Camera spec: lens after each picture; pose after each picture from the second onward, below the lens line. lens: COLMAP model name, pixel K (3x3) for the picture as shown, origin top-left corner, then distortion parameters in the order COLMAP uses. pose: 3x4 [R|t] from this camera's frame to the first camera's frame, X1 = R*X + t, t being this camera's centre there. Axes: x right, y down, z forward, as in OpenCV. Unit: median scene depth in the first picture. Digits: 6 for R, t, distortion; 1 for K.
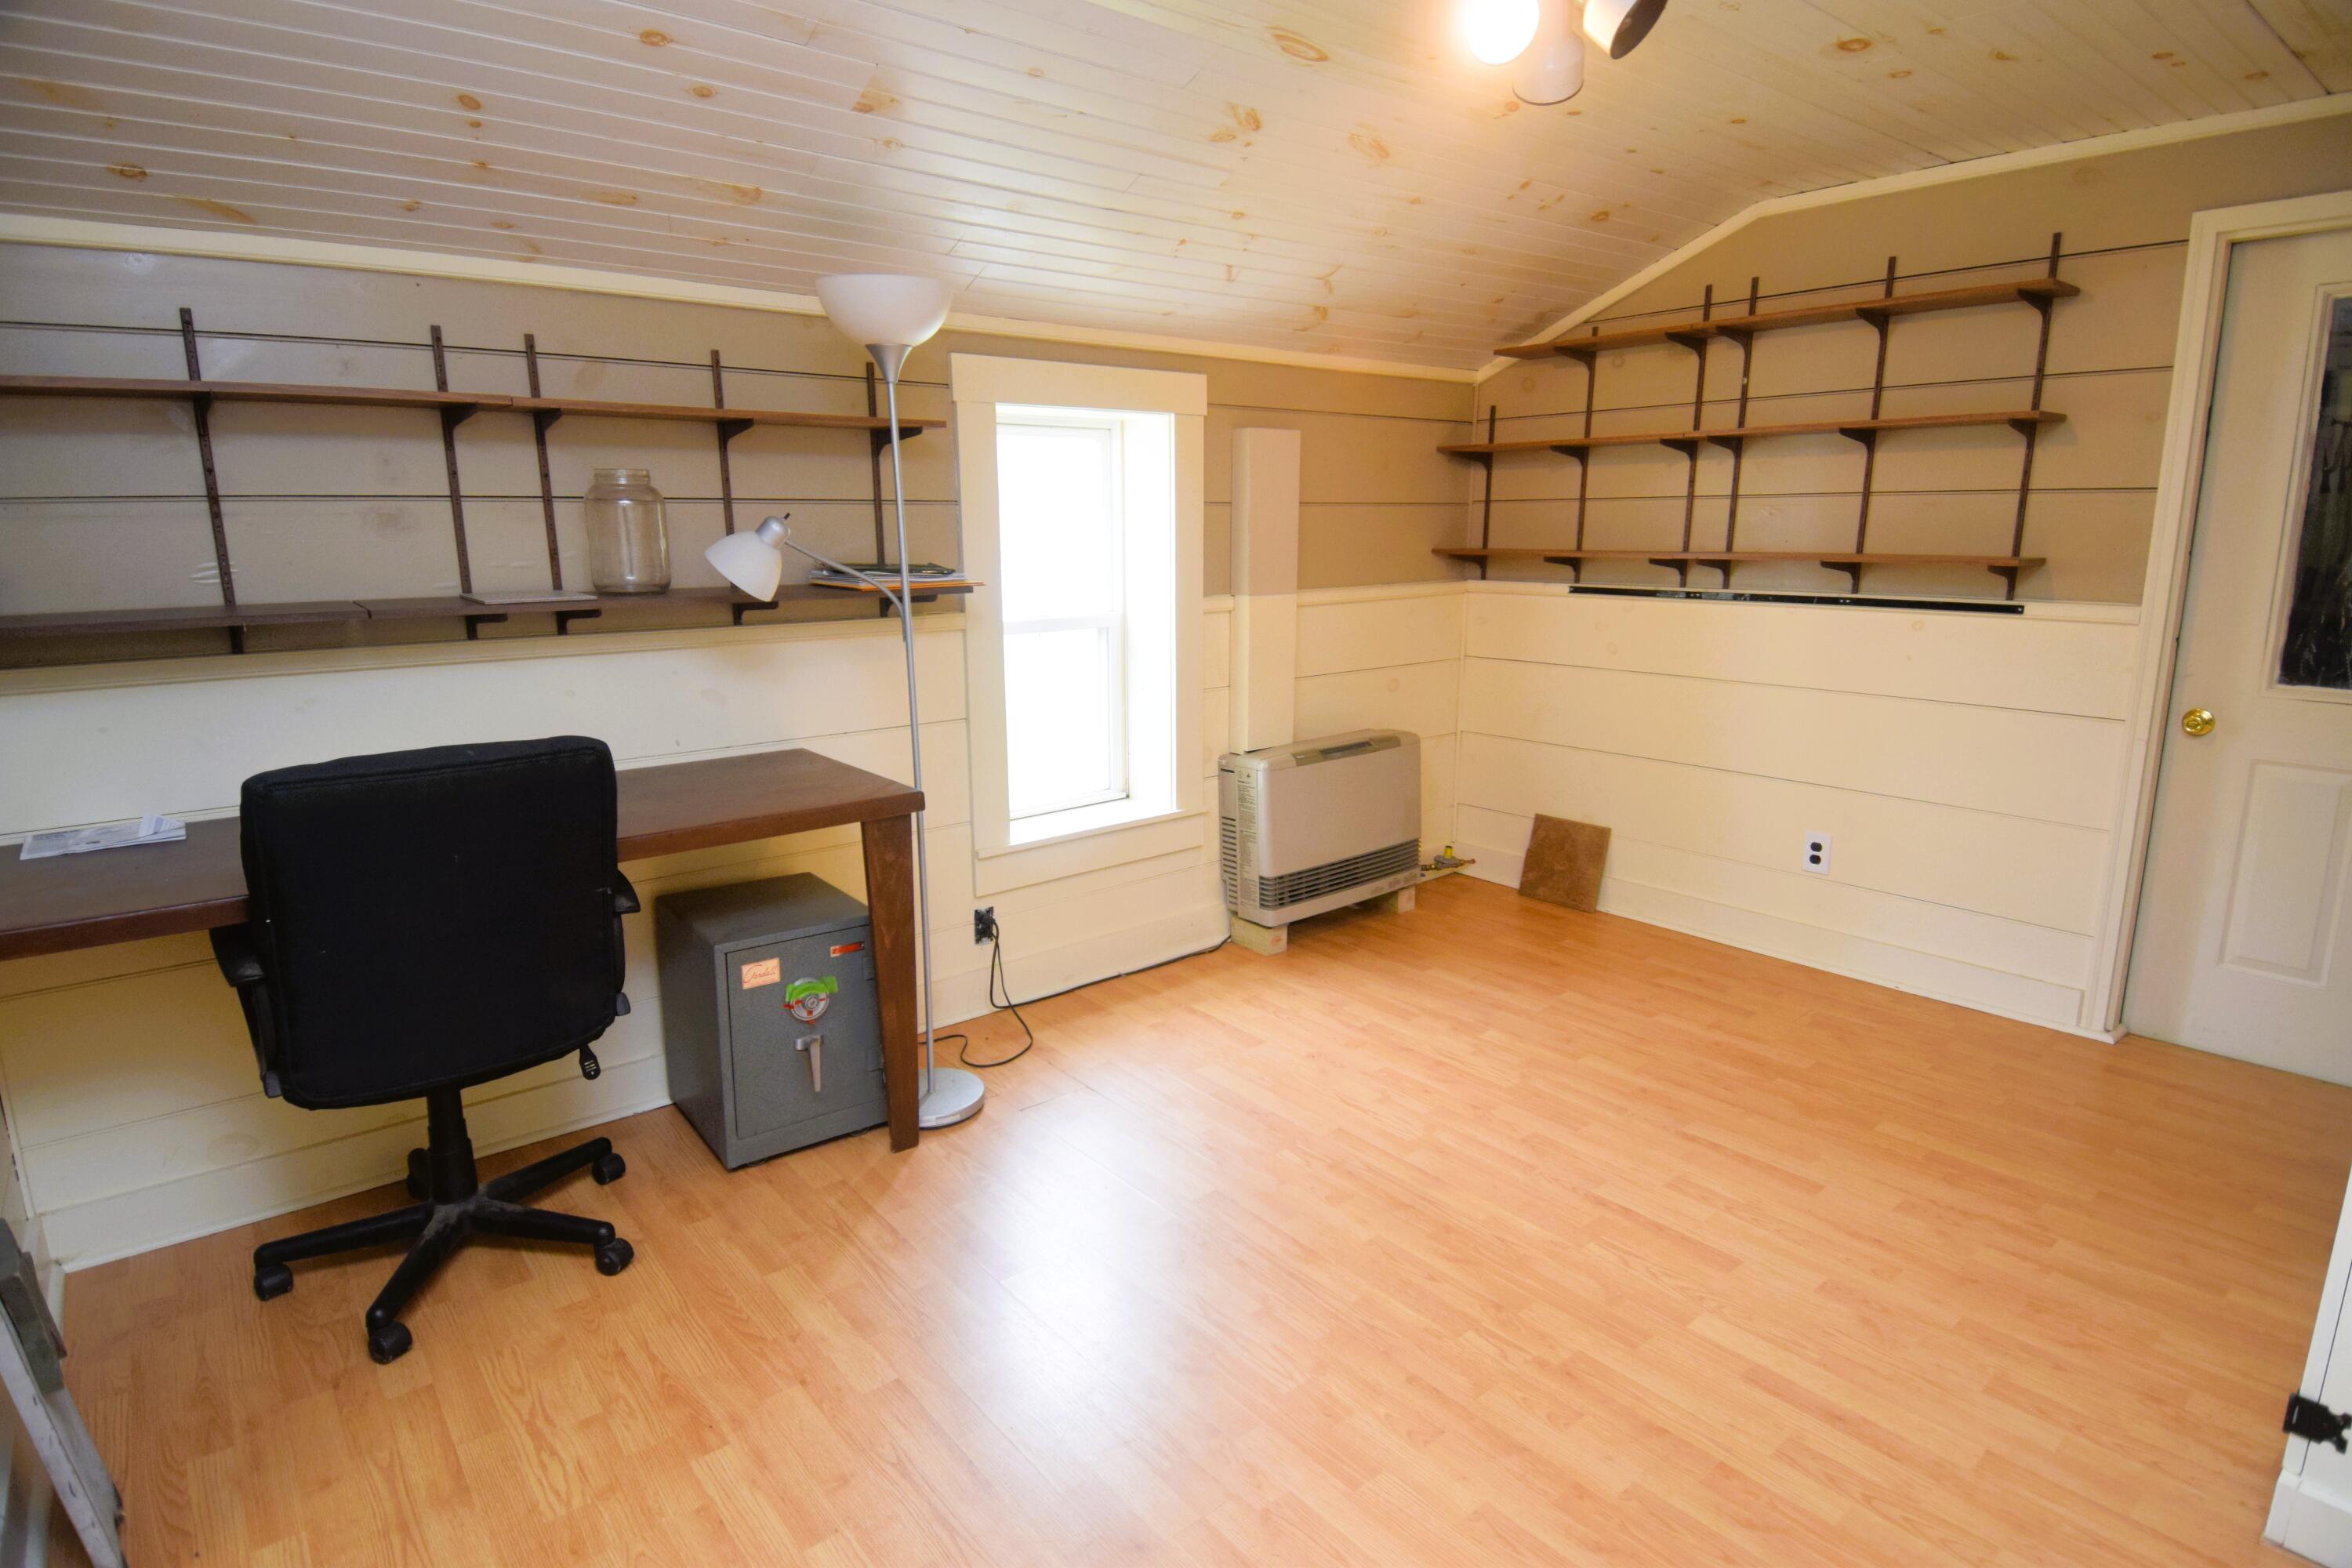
lens RADIAL K [[1223.7, 0, 1186.1], [0, 1223.7, 773.3], [0, 0, 1]] dist [0.059931, -0.066156]
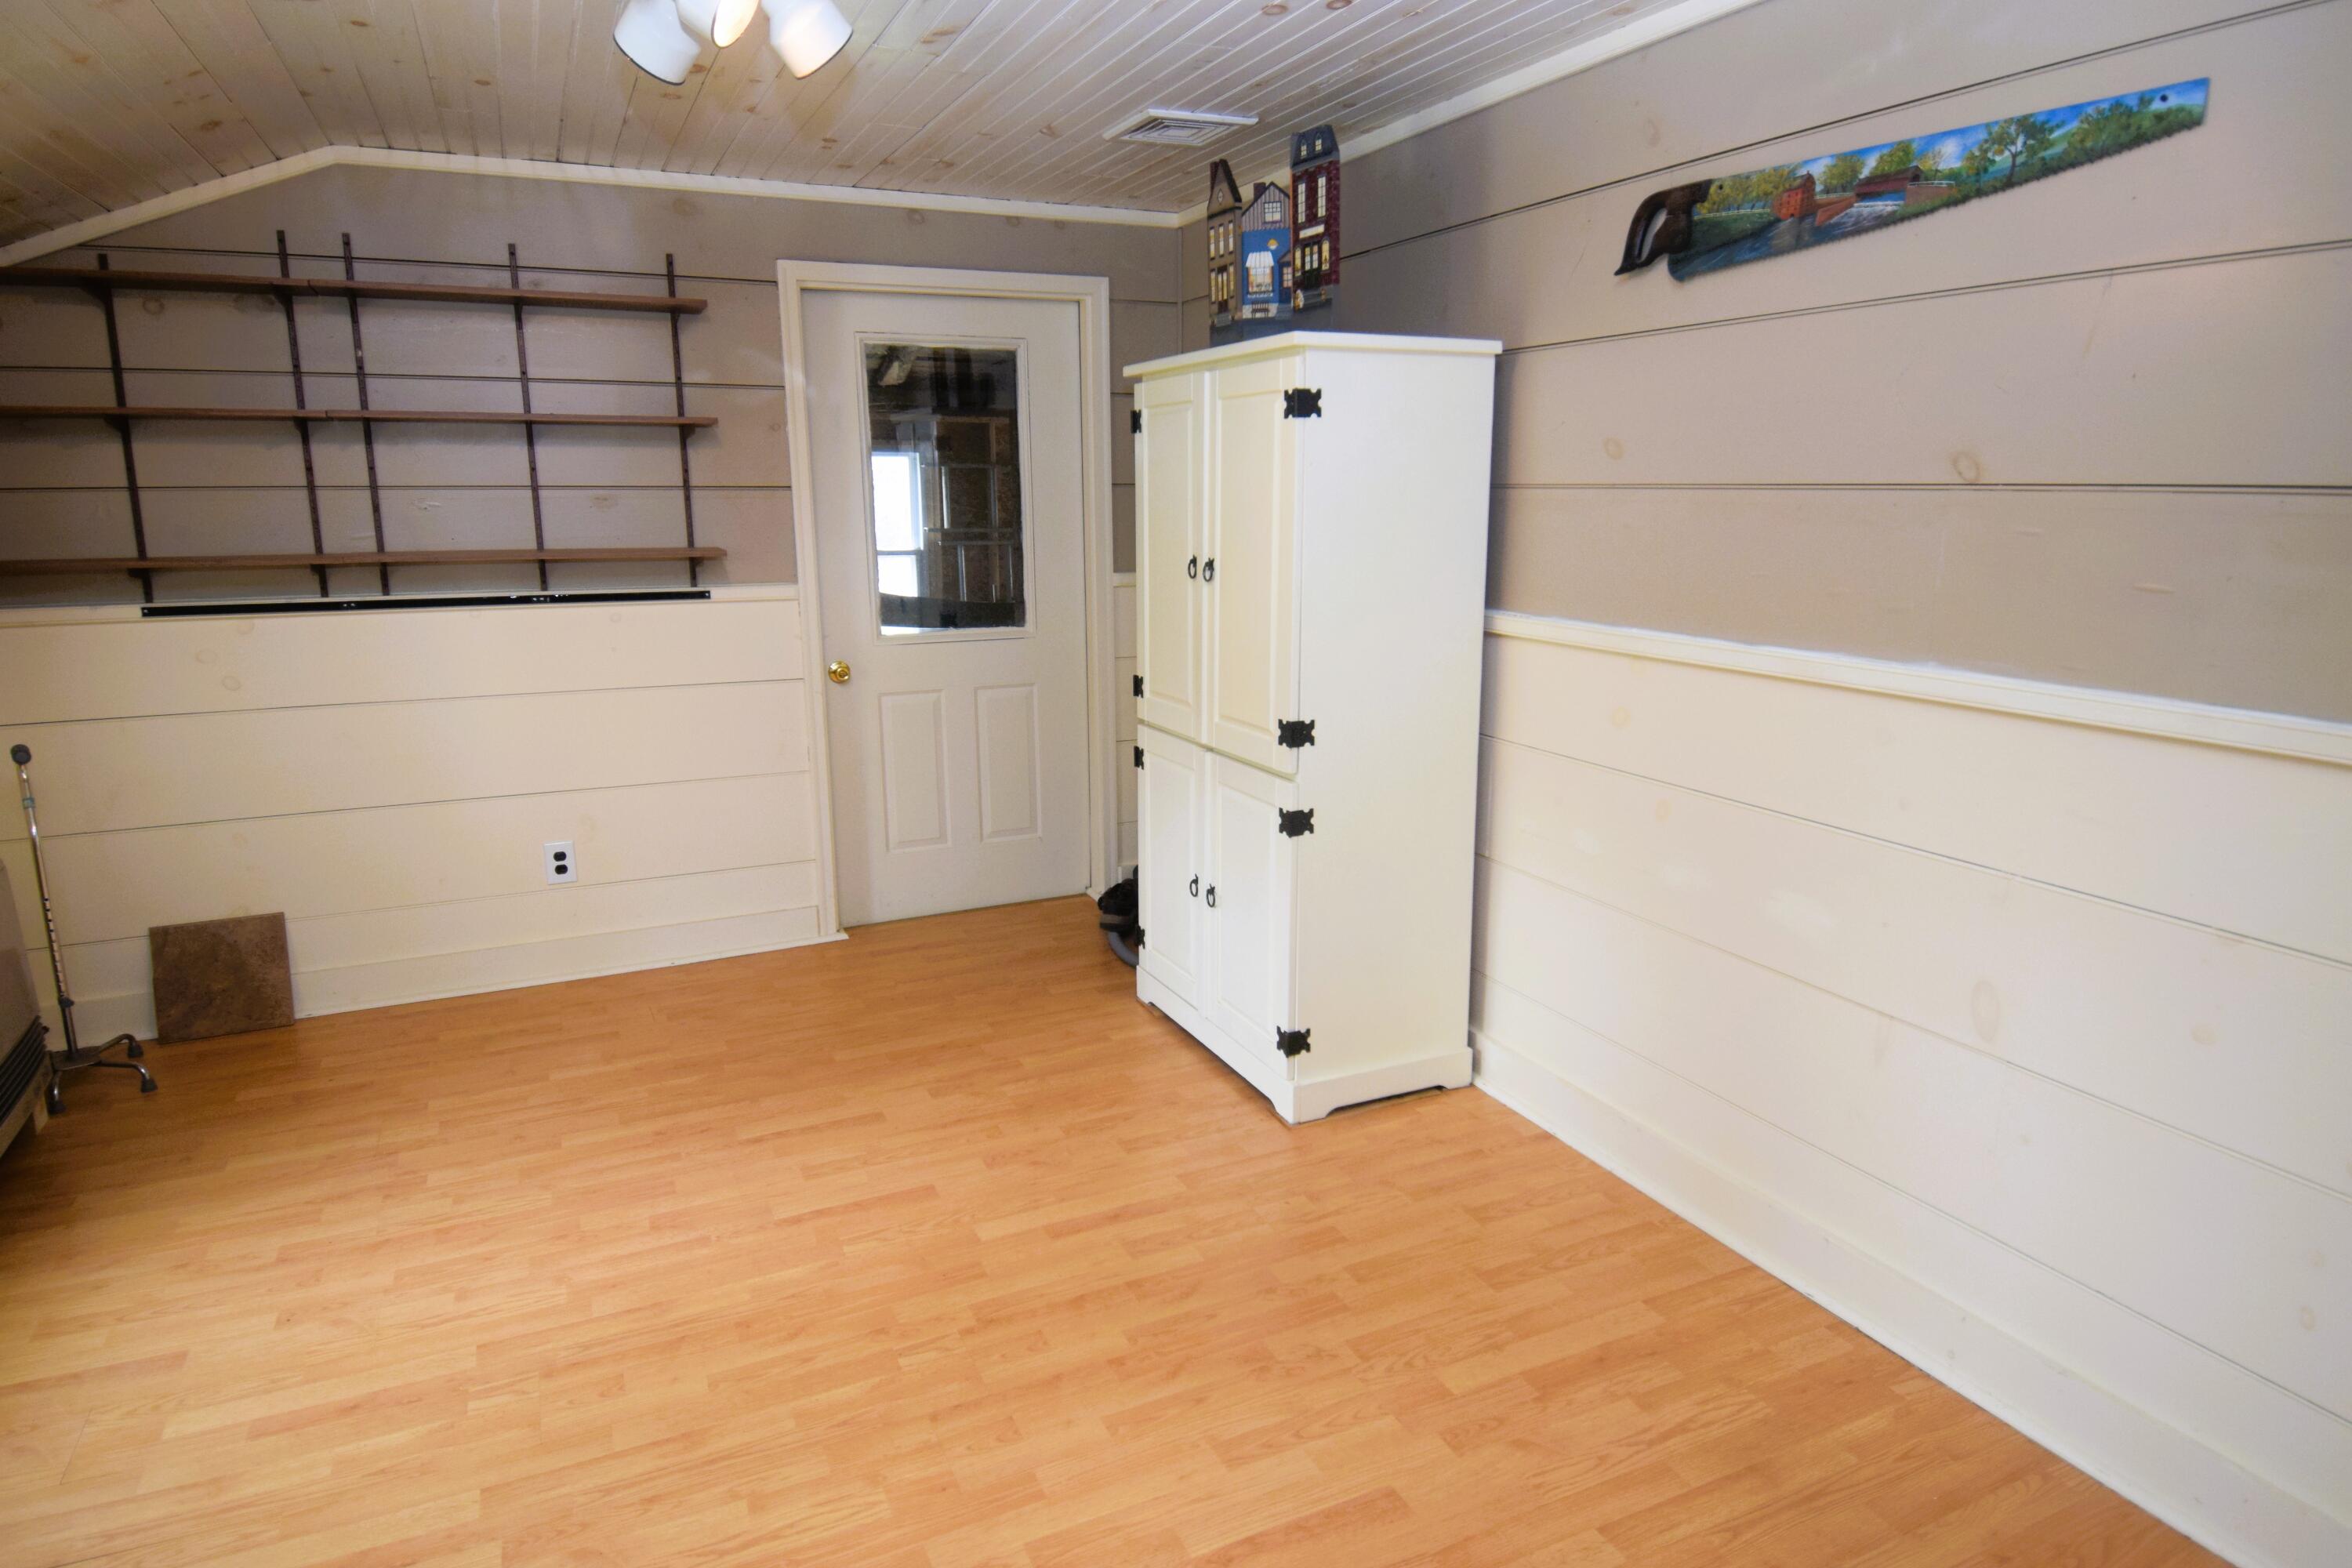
lens RADIAL K [[1391.5, 0, 1189.2], [0, 1391.5, 764.9], [0, 0, 1]] dist [0.047451, -0.055759]
pose [[0.244853, -0.185942, 0.951563, -0.453277], [0.197618, 0.970407, 0.138774, -0.073991], [-0.949207, 0.154066, 0.274352, 0.274074]]
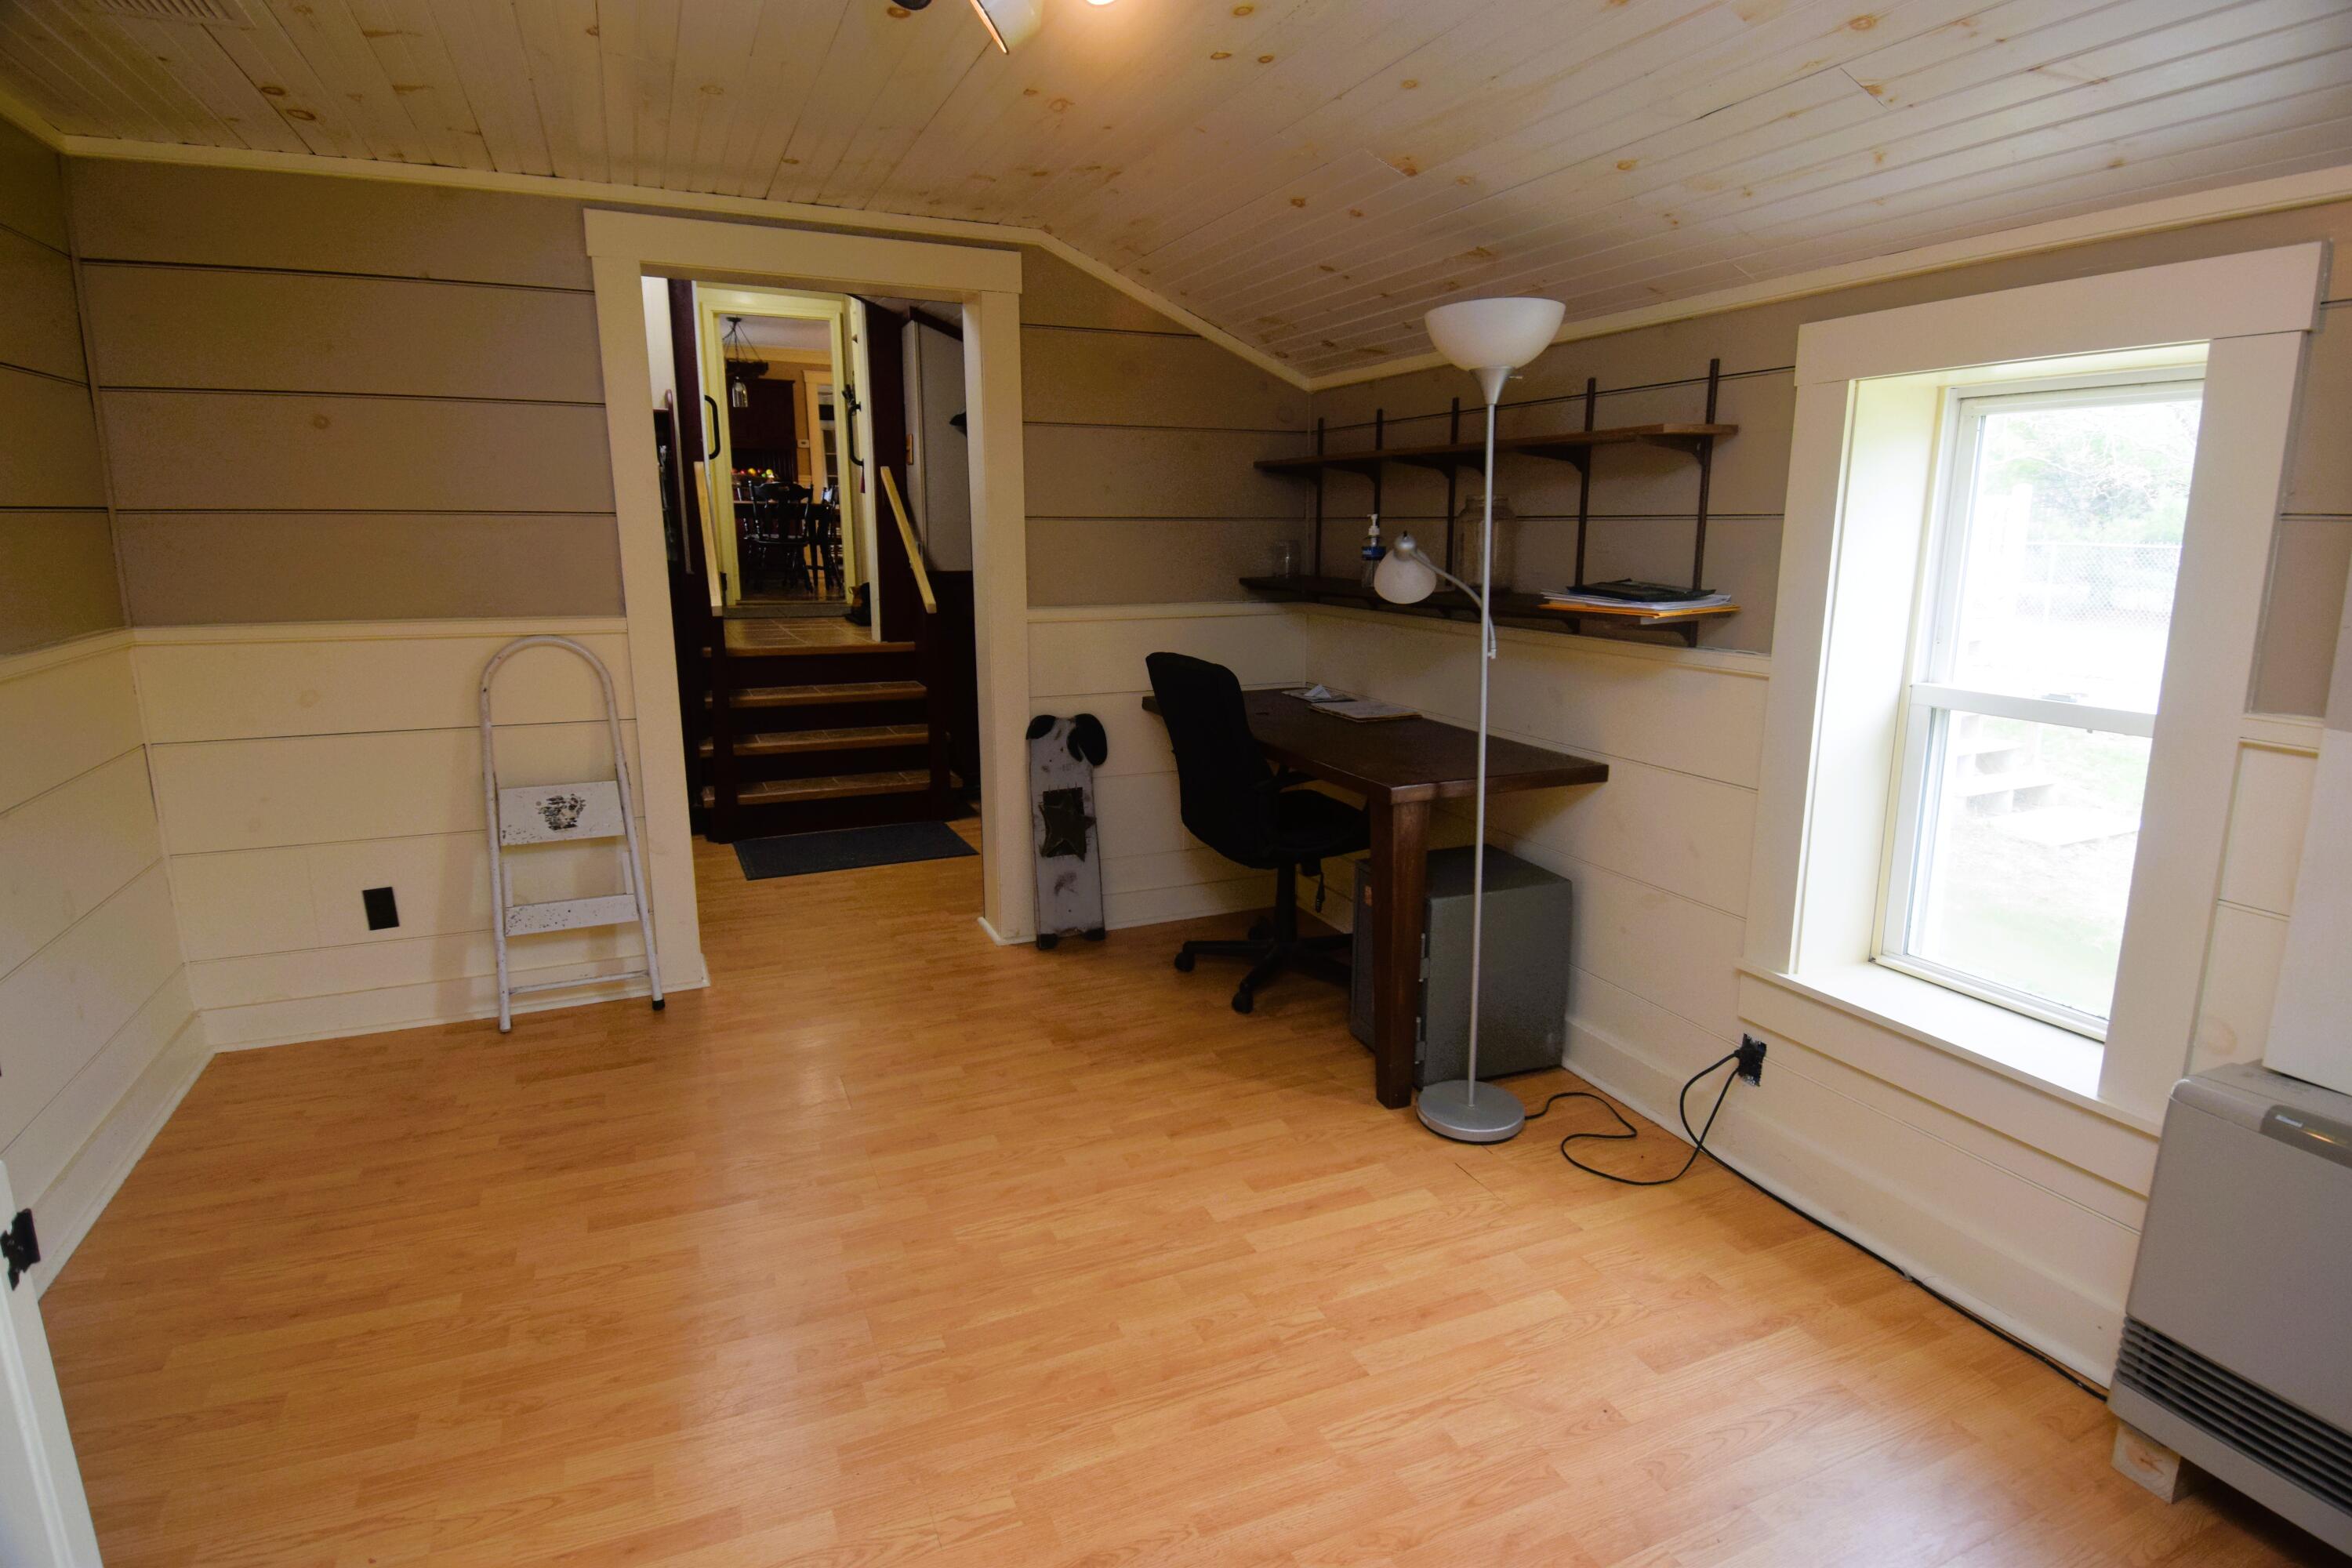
lens RADIAL K [[1199.3, 0, 1176.0], [0, 1199.3, 784.0], [0, 0, 1]] dist [-0.022288, 0.000671]
pose [[-0.271133, 0.212211, -0.938858, 0.663813], [-0.204408, 0.940452, 0.271602, -0.187445], [0.940587, 0.265550, -0.211610, 0.844363]]
